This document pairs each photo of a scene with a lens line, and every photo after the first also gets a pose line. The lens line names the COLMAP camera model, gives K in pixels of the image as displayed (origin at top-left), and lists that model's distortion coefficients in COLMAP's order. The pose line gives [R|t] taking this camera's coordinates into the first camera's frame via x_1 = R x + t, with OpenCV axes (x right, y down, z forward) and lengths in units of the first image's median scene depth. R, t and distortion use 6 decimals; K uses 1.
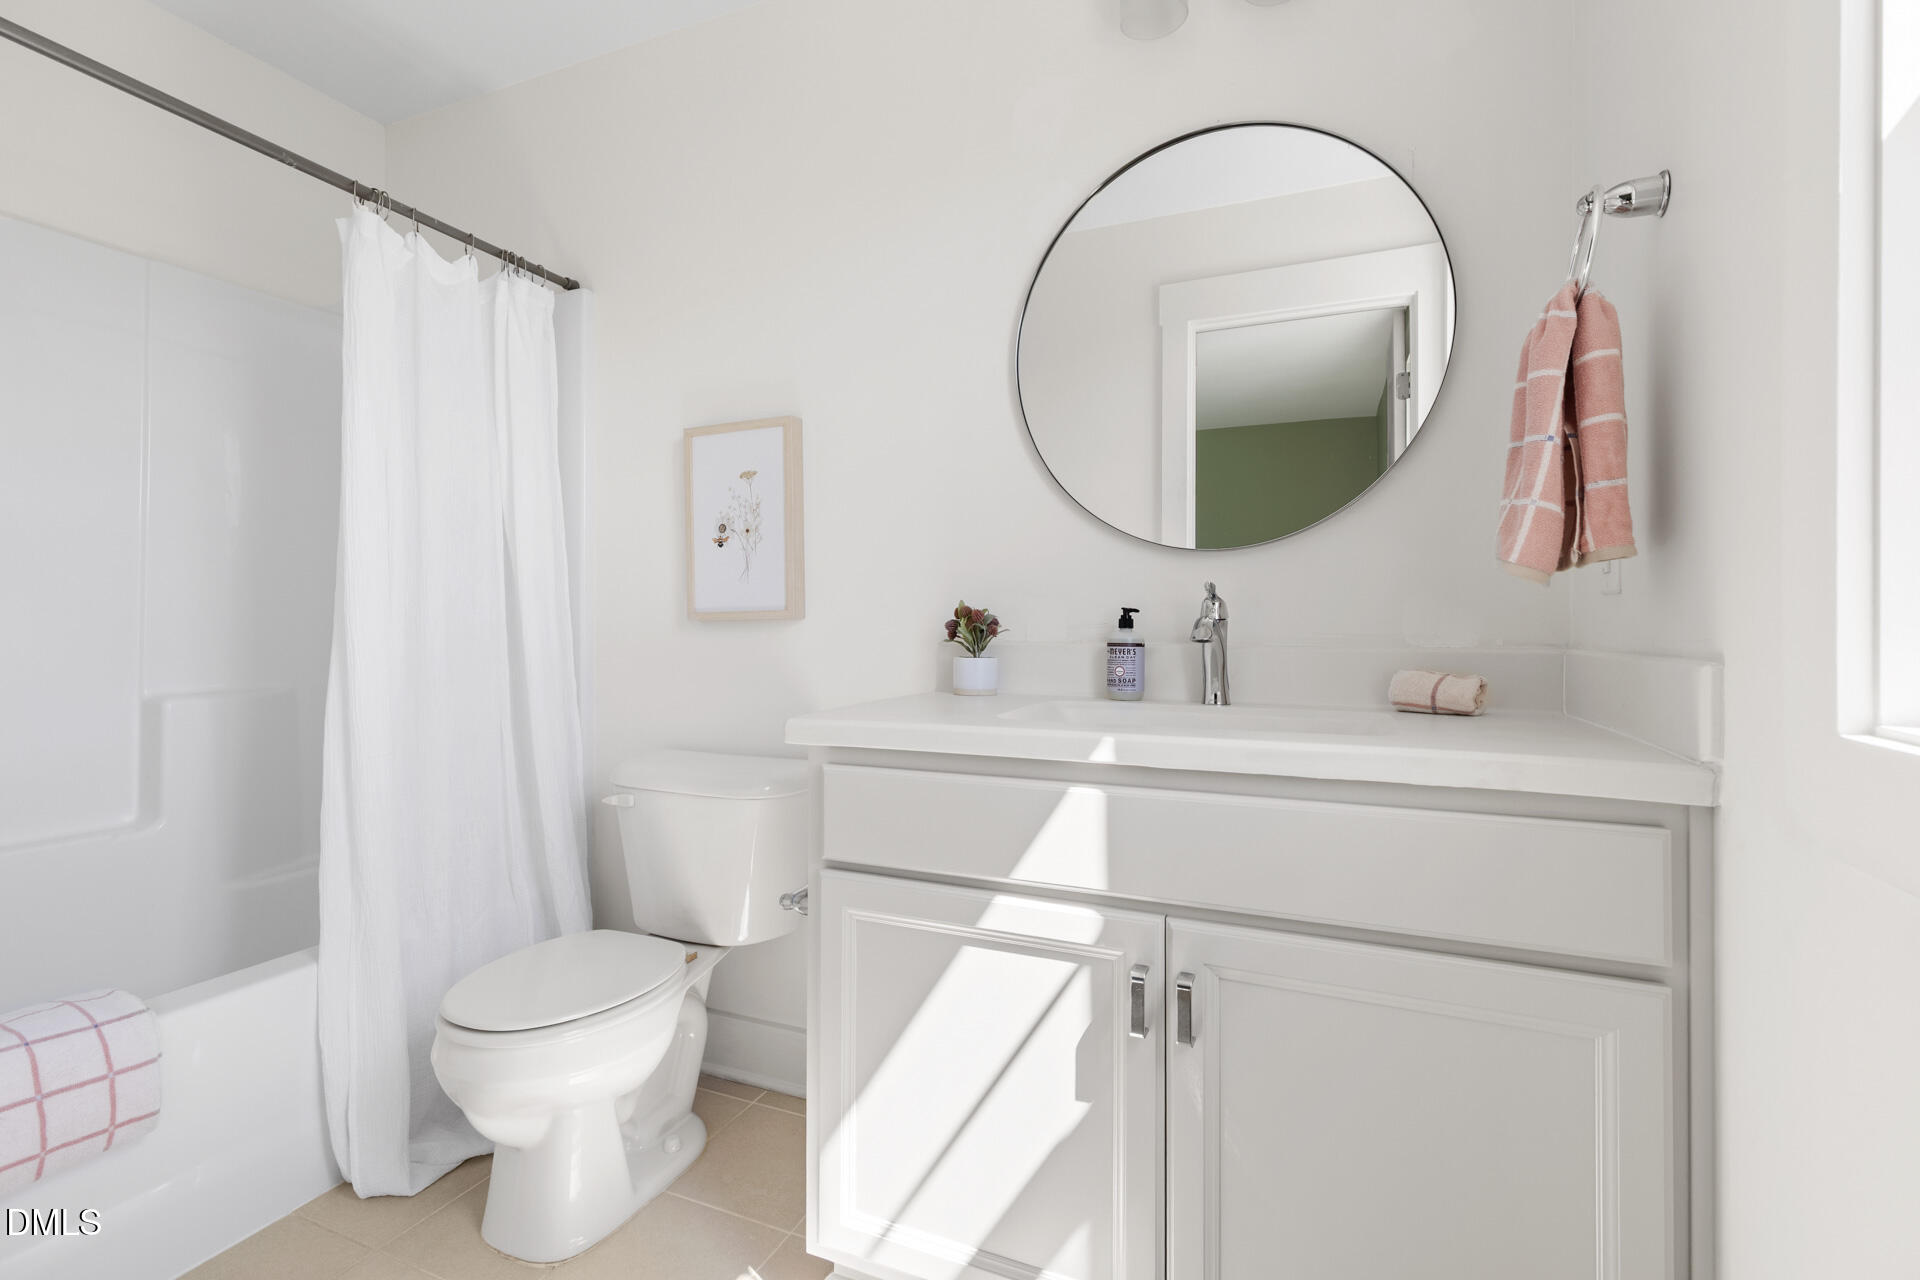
lens RADIAL K [[866.8, 0, 966.3], [0, 866.8, 618.3], [0, 0, 1]] dist [0.009086, -0.000280]
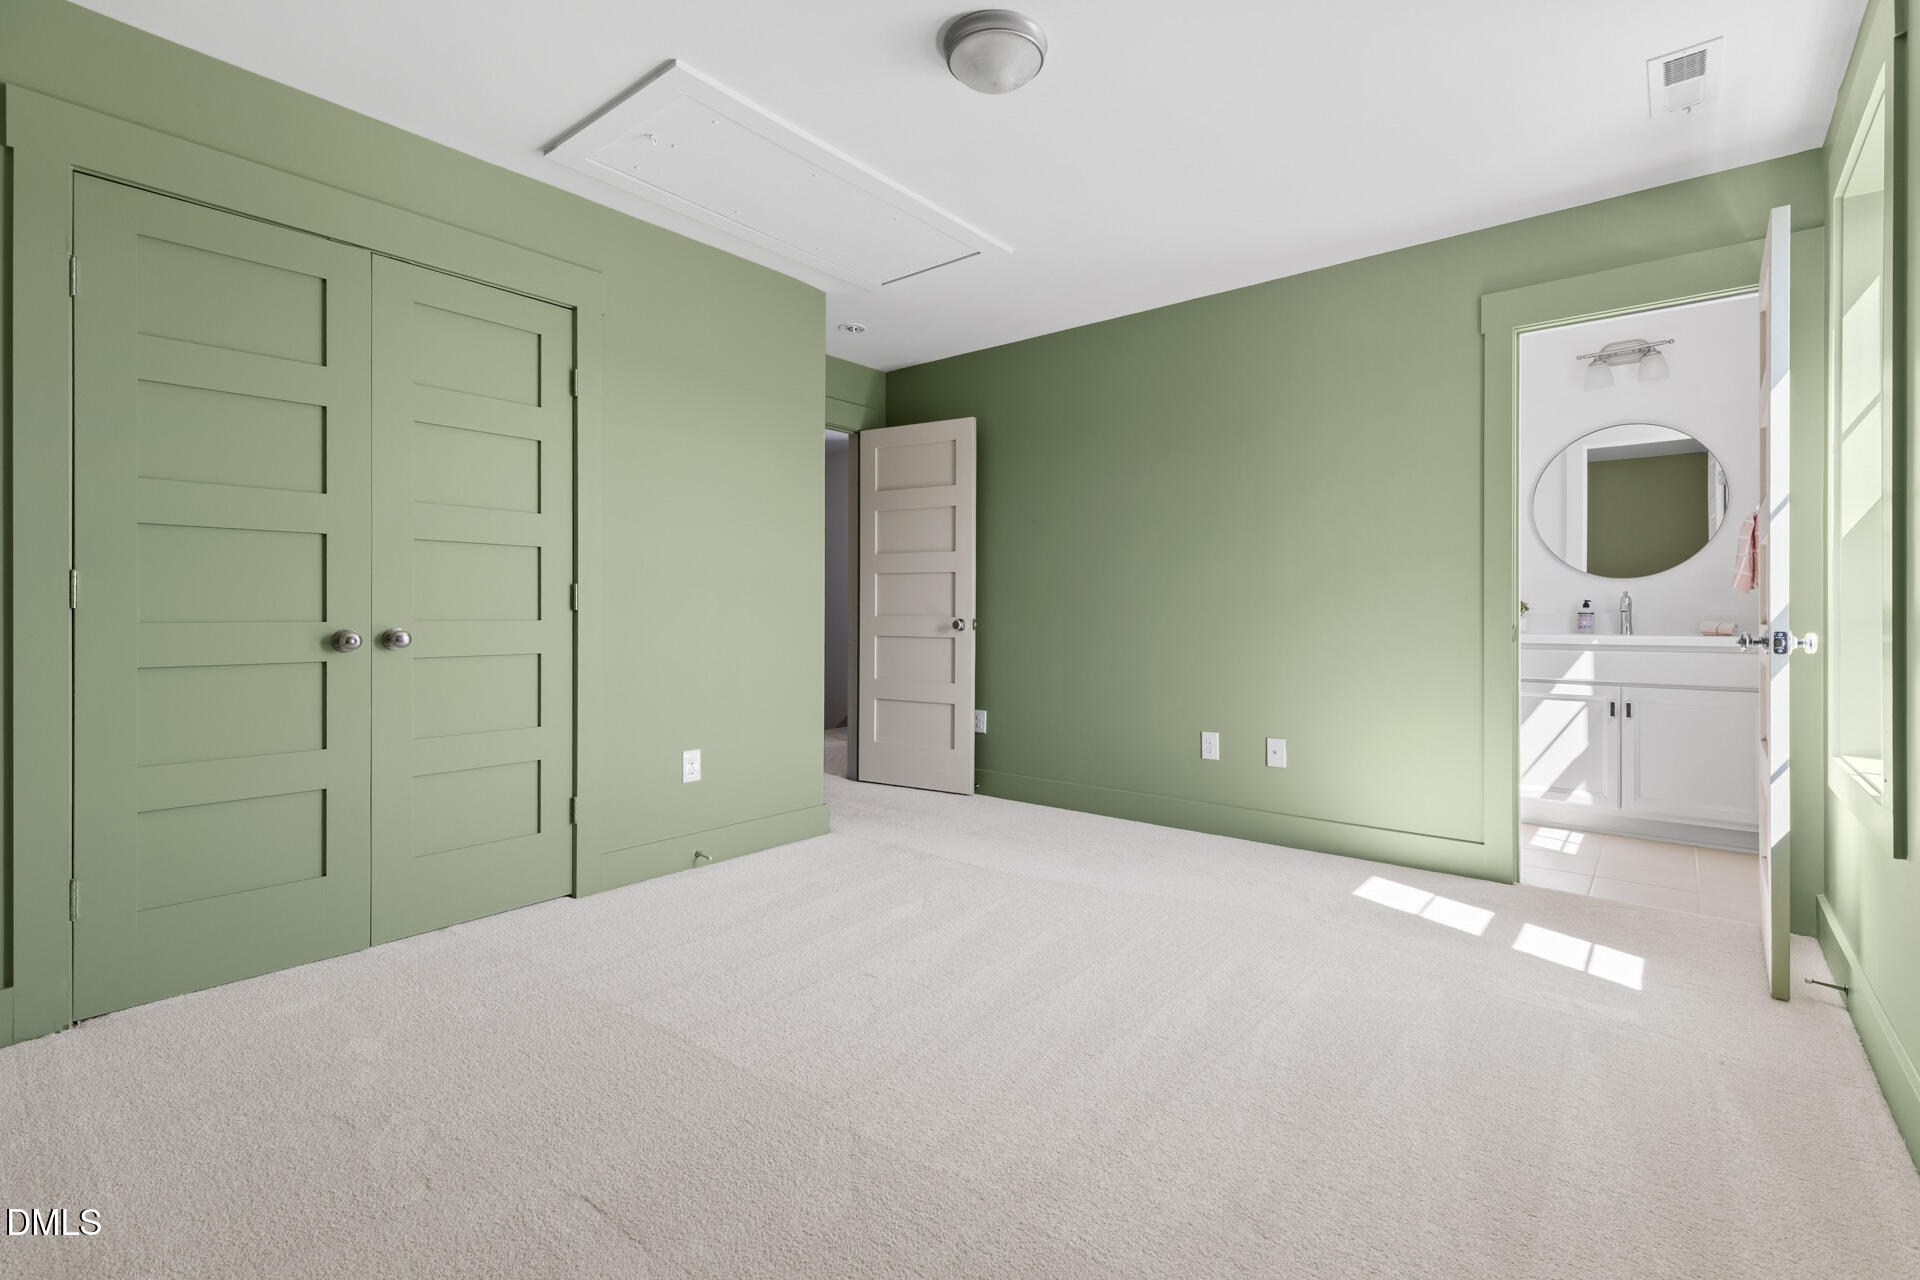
lens RADIAL K [[855.4, 0, 971.2], [0, 855.4, 605.7], [0, 0, 1]] dist [0.016469, -0.000017]
pose [[0.959037, 0.002692, -0.283269, -1.212581], [-0.005716, 0.999935, -0.009850, 0.058806], [0.283224, 0.011066, 0.958990, -2.898749]]
